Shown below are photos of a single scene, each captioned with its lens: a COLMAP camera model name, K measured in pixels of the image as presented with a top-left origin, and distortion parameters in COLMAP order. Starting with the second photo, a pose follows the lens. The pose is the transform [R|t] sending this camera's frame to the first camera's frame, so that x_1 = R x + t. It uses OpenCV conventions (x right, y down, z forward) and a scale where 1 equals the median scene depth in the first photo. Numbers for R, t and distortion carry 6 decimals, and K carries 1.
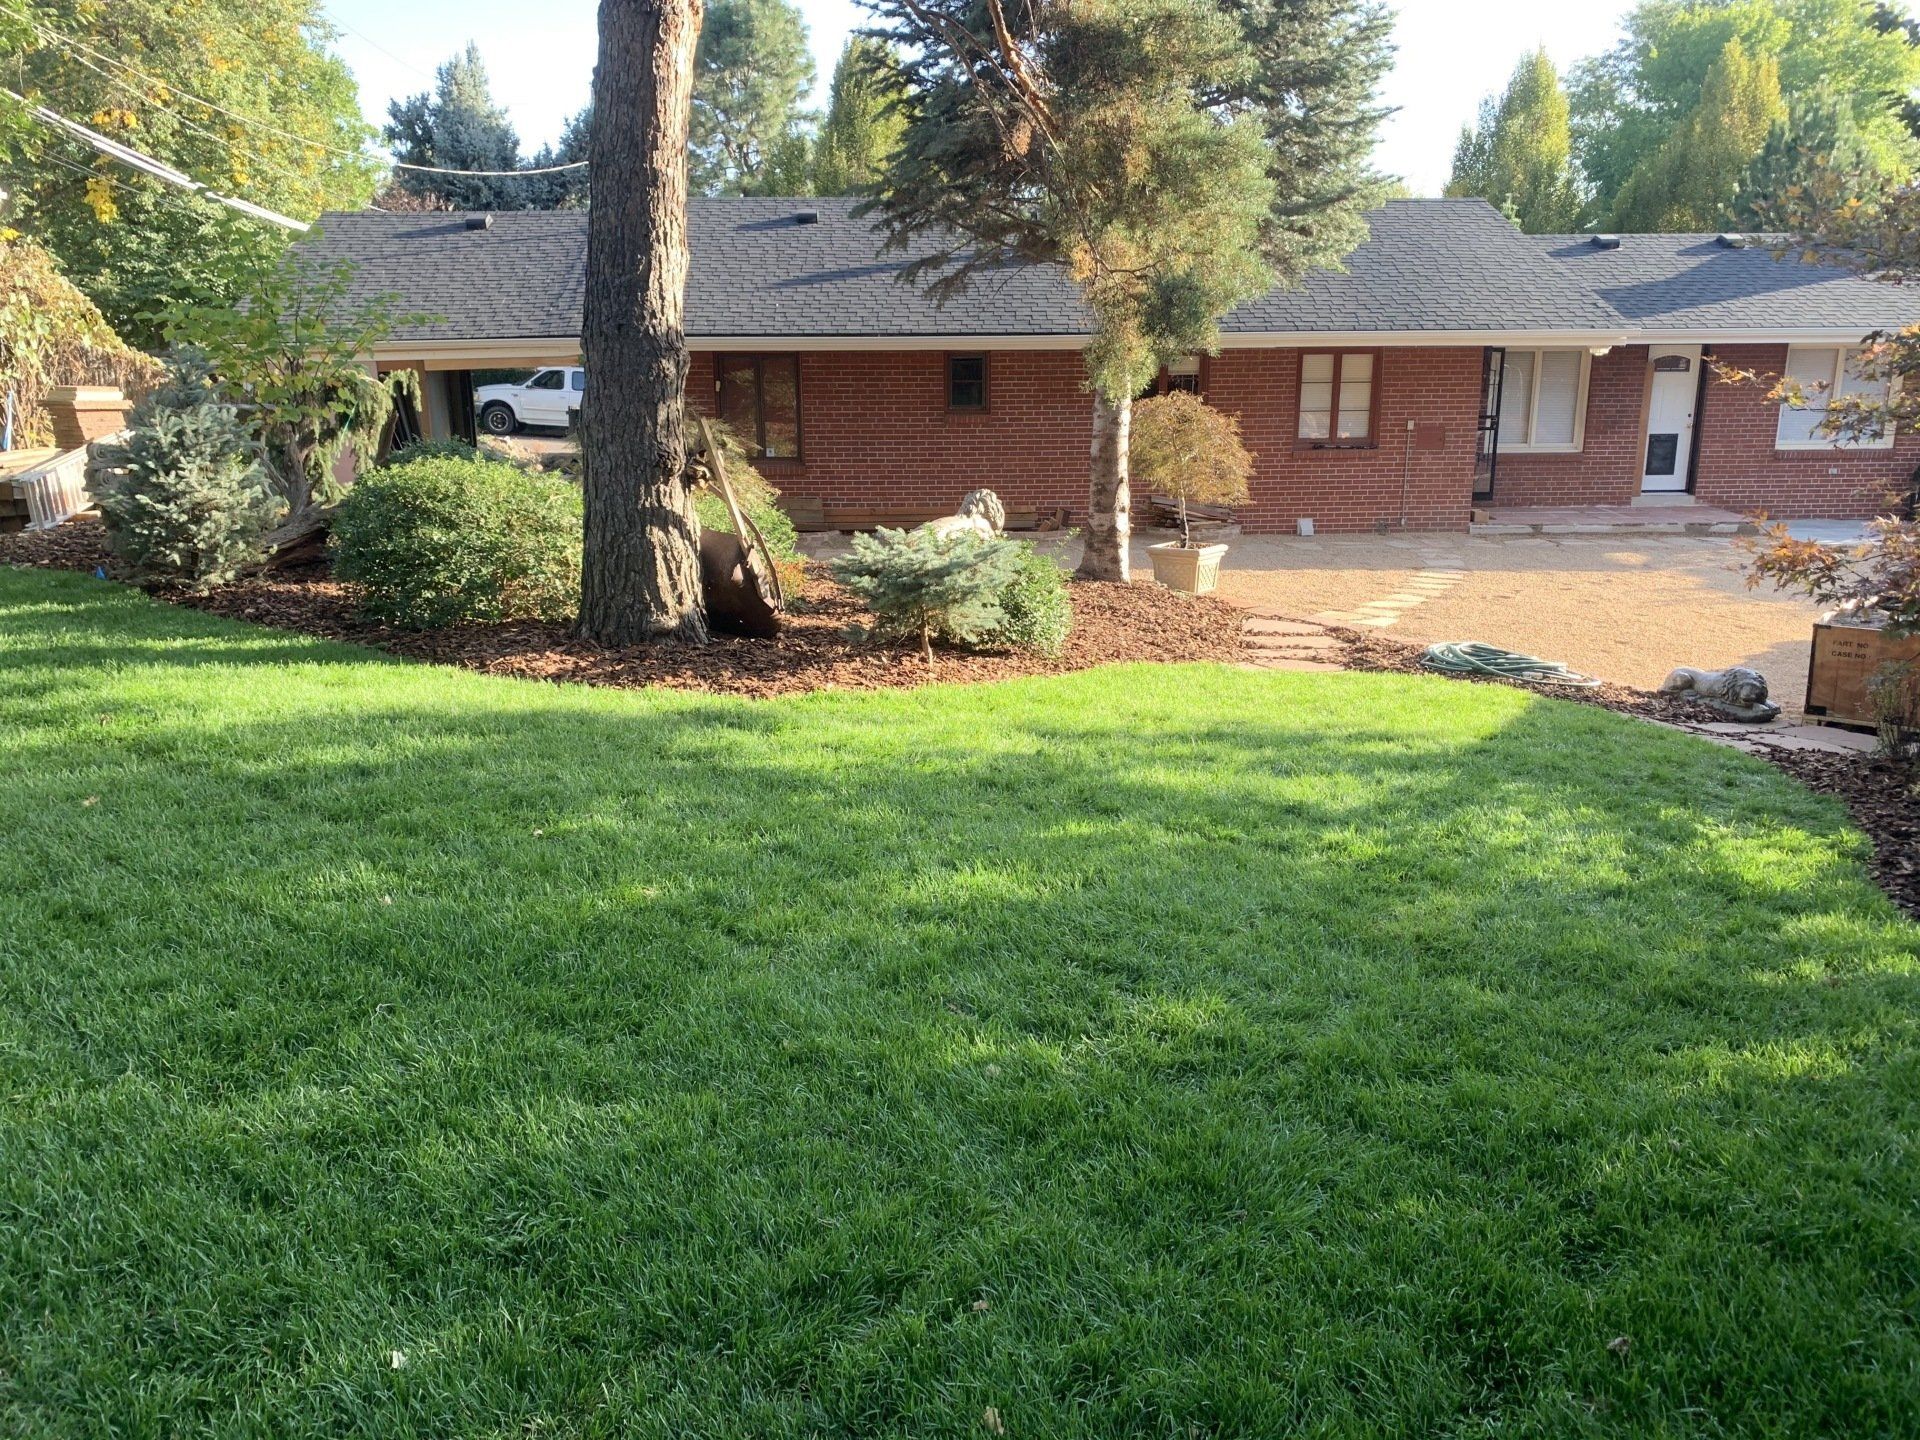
lens RADIAL K [[1474.5, 0, 954.2], [0, 1474.5, 736.5], [0, 0, 1]] dist [0.024266, -0.026133]
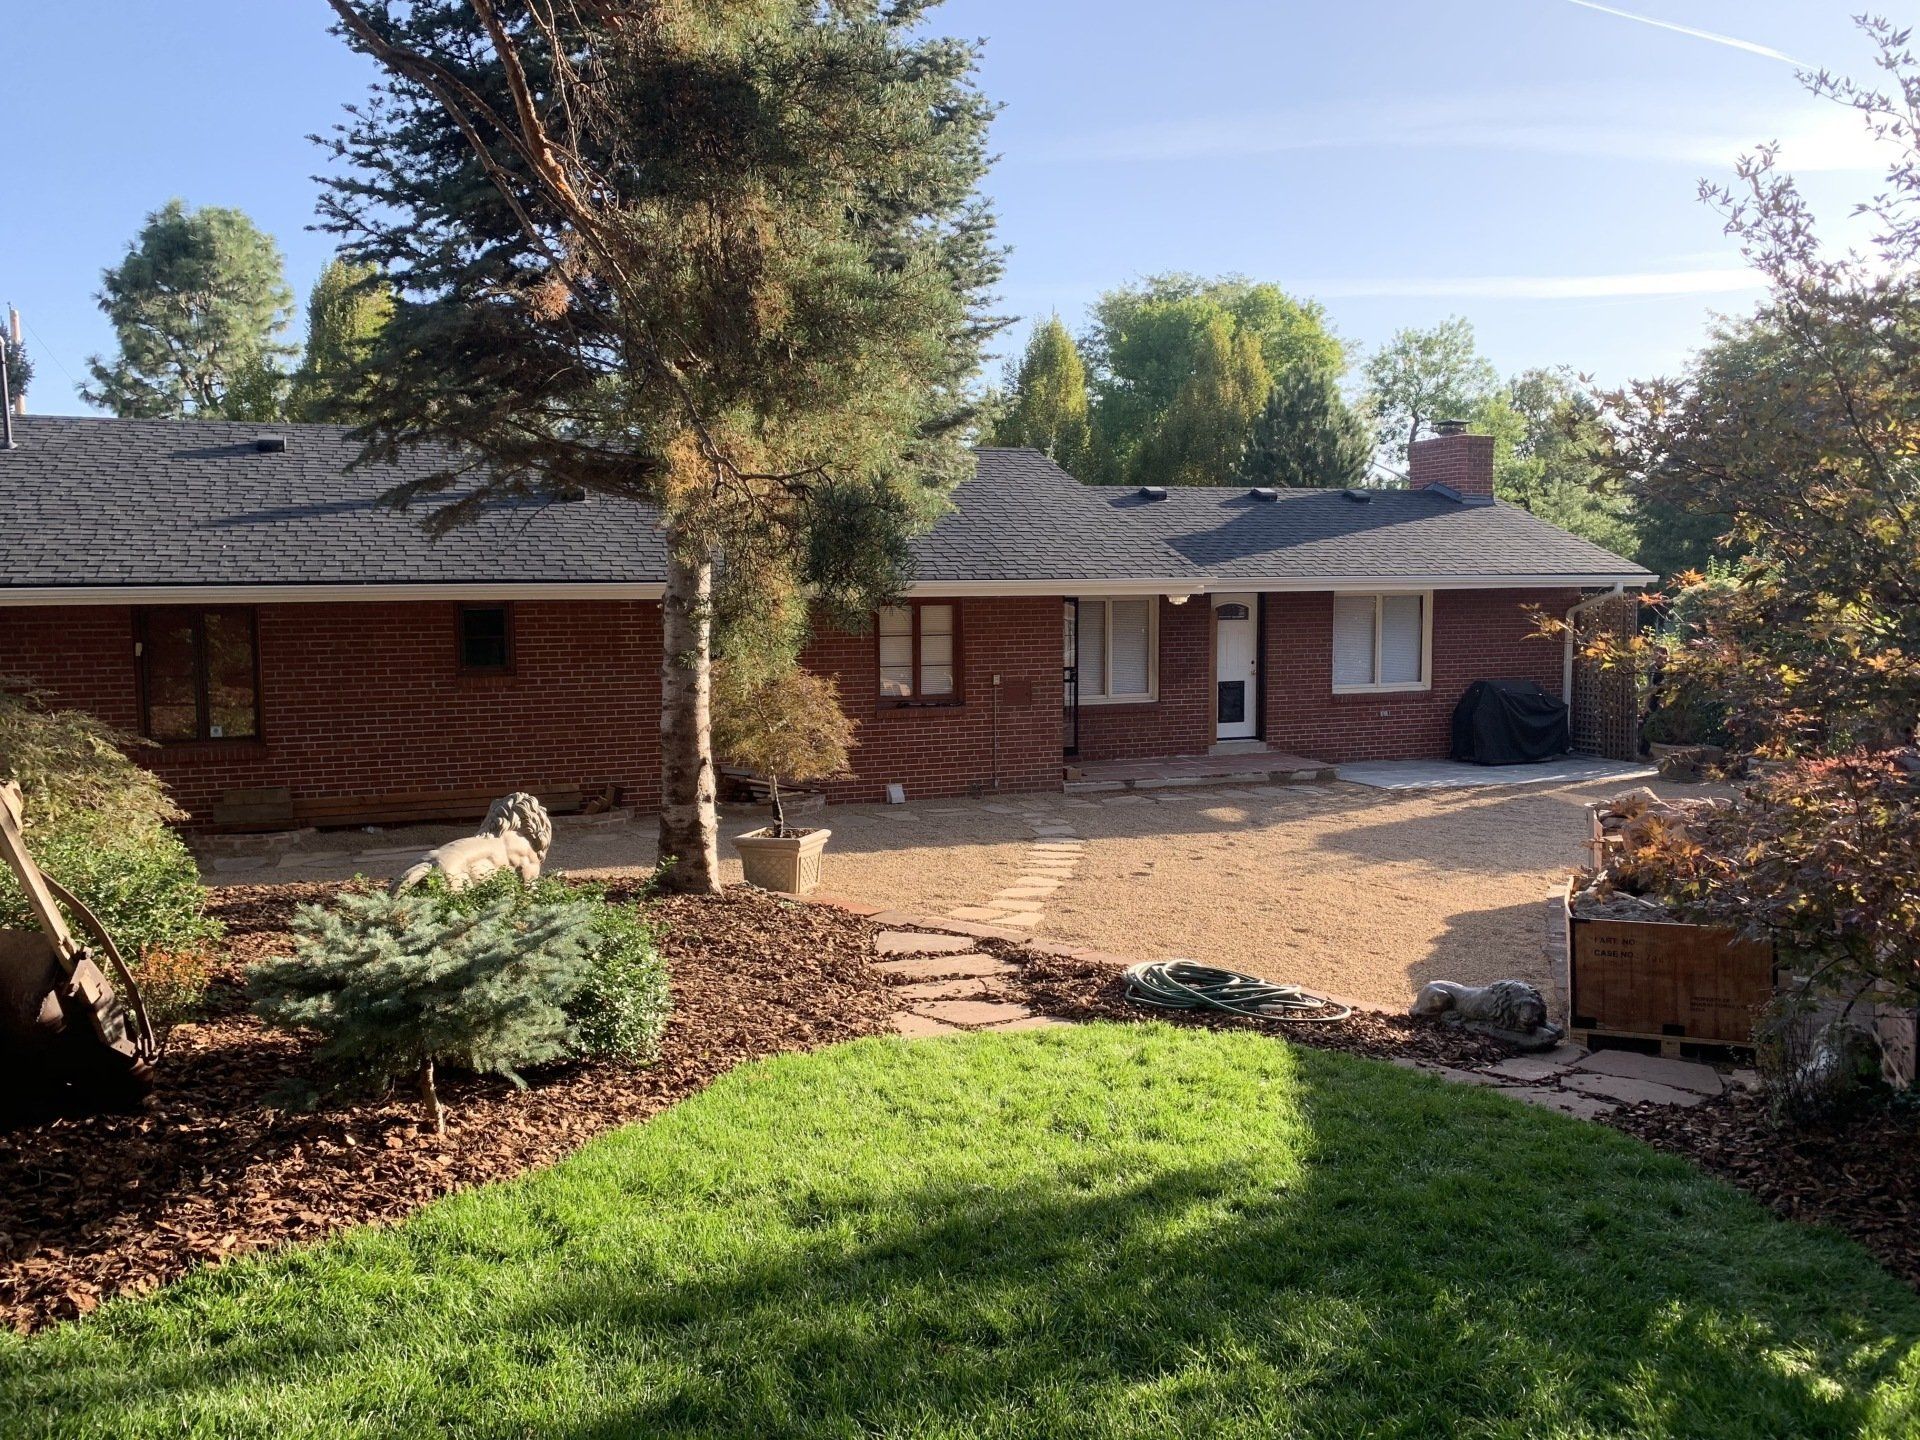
lens RADIAL K [[1474.5, 0, 954.9], [0, 1474.5, 721.6], [0, 0, 1]] dist [0.024266, -0.026133]
pose [[0.949645, -0.030644, 0.311827, -0.000853], [0.084179, 0.983570, -0.159701, -0.082357], [-0.301810, 0.177908, 0.936621, 0.320090]]
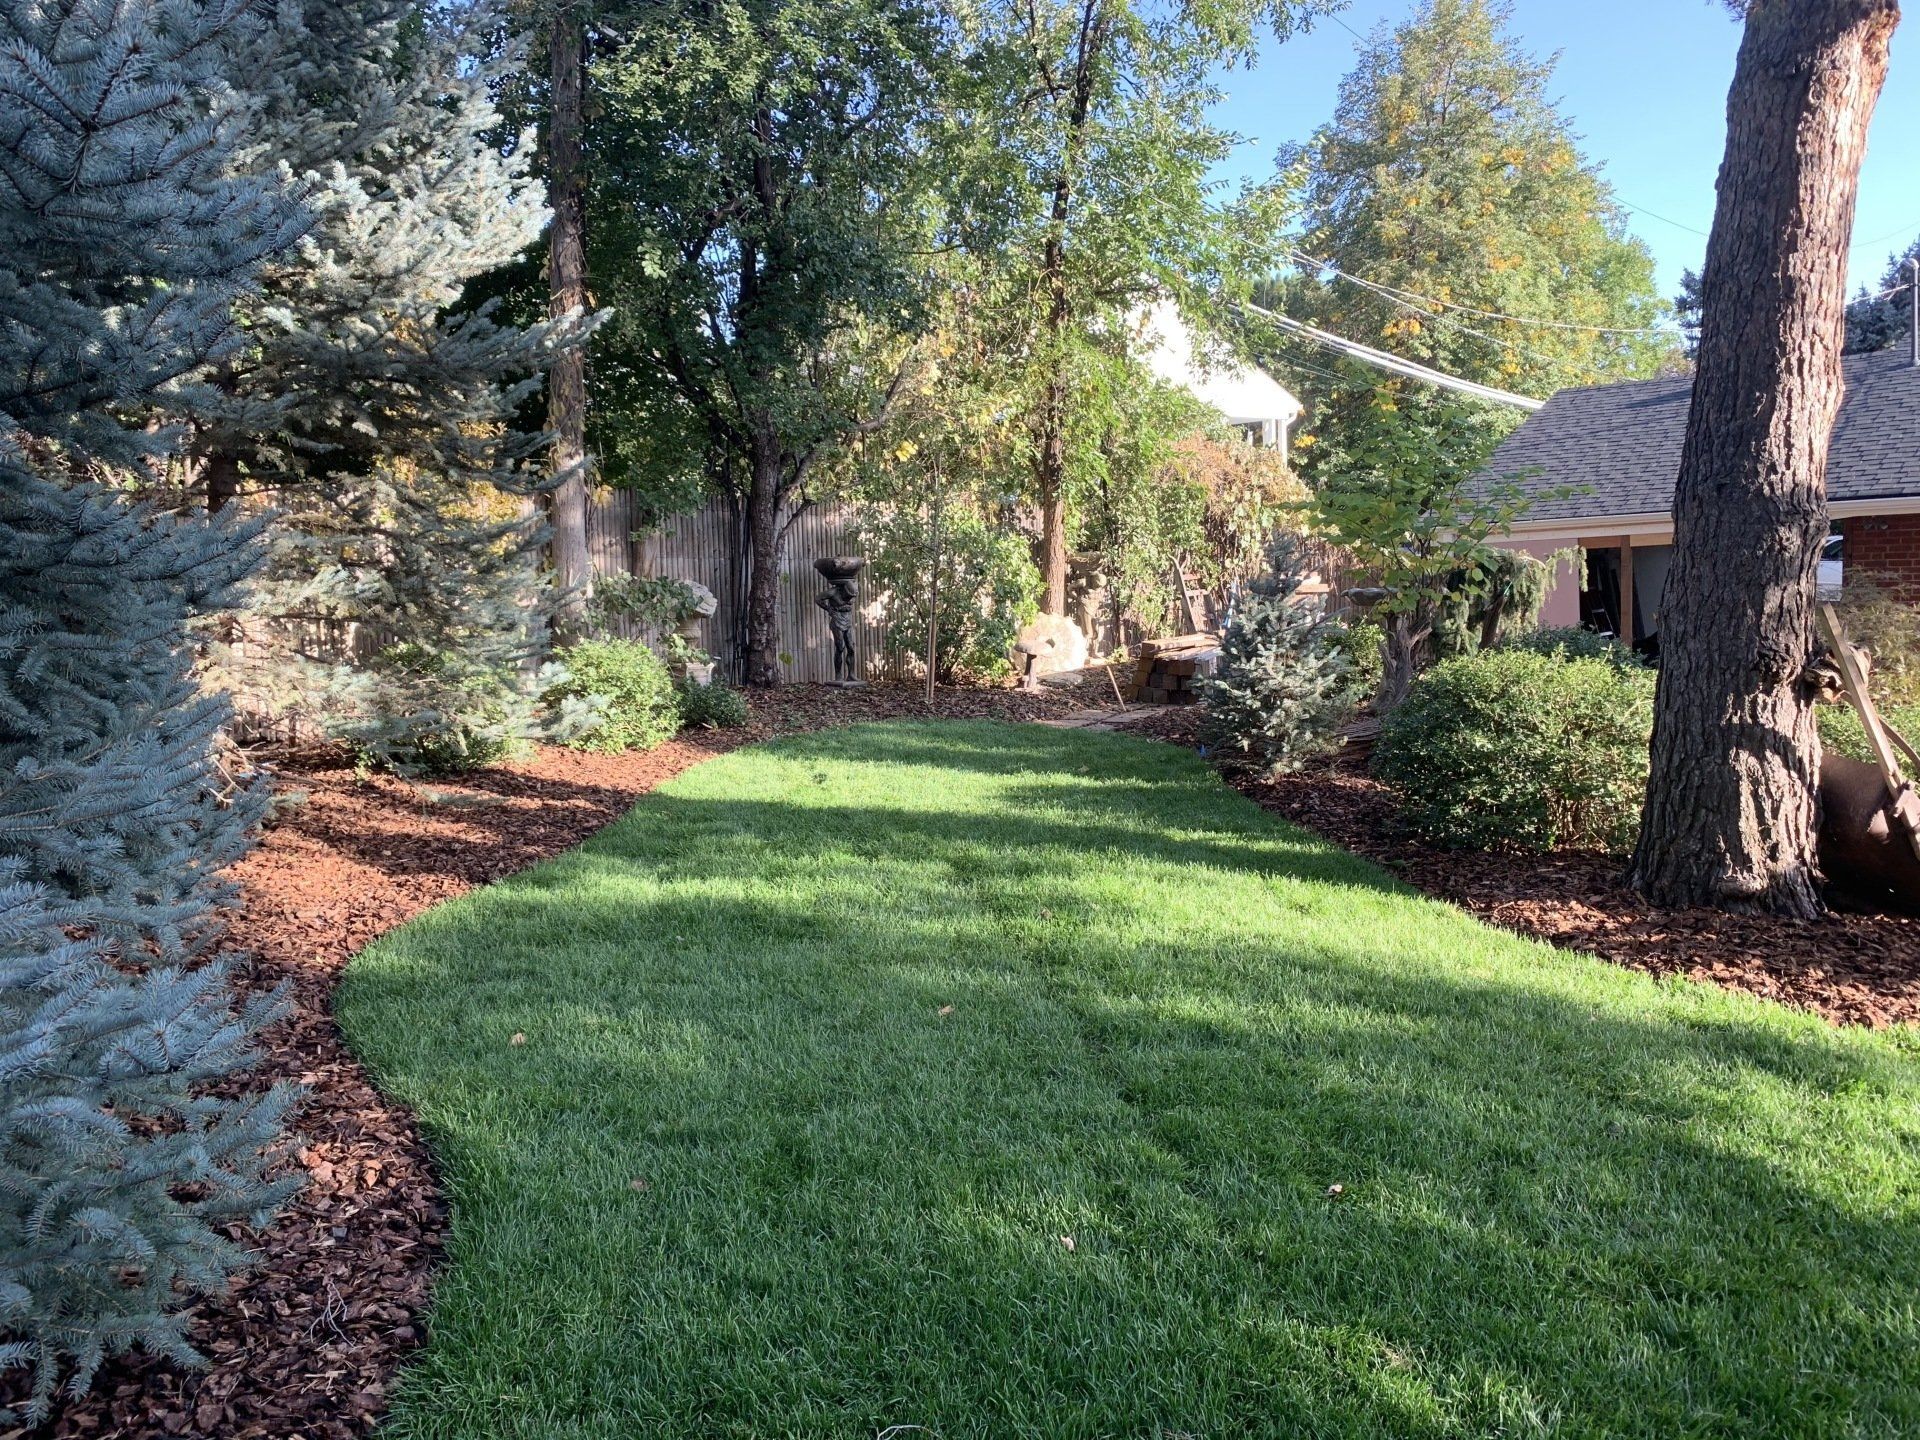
lens RADIAL K [[1474.5, 0, 951.4], [0, 1474.5, 717.6], [0, 0, 1]] dist [0.024266, -0.026133]
pose [[0.682955, 0.054318, -0.728438, 0.049846], [-0.146441, 0.987167, -0.063686, -0.042999], [0.715631, 0.150168, 0.682145, 0.172064]]
